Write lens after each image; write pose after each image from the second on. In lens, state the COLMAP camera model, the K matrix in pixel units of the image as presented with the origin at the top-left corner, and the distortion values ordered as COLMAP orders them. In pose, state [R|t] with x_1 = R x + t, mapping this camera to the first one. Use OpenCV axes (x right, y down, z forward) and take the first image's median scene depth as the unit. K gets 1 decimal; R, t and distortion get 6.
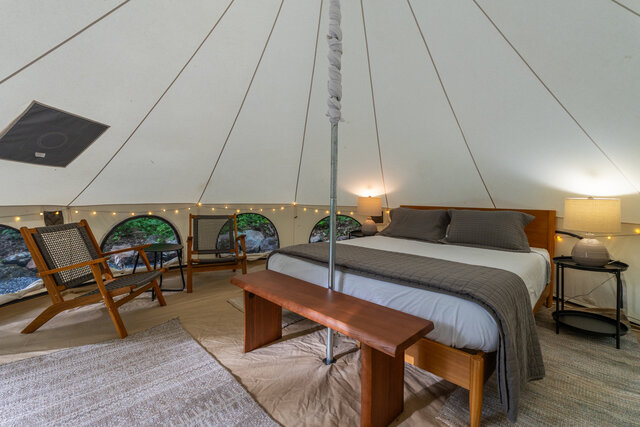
lens RADIAL K [[279.9, 0, 320.2], [0, 279.9, 199.6], [0, 0, 1]] dist [0.000233, -0.000020]
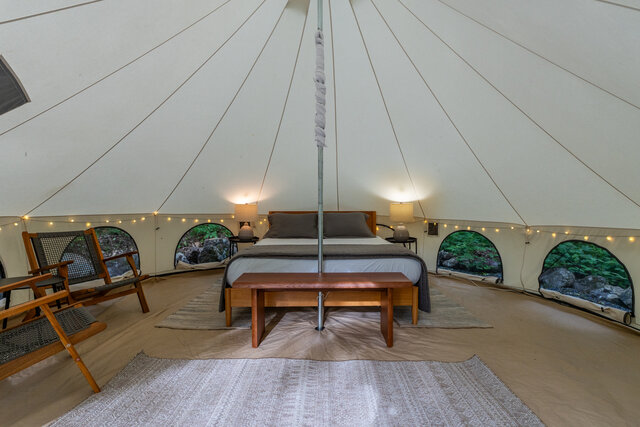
lens RADIAL K [[295.2, 0, 320.0], [0, 295.2, 213.5], [0, 0, 1]] dist [-0.000201, -0.000124]
pose [[0.714954, -0.031837, 0.698446, -0.559731], [0.016341, 0.999451, 0.028830, -0.002164], [-0.698981, -0.009198, 0.715081, 0.006841]]
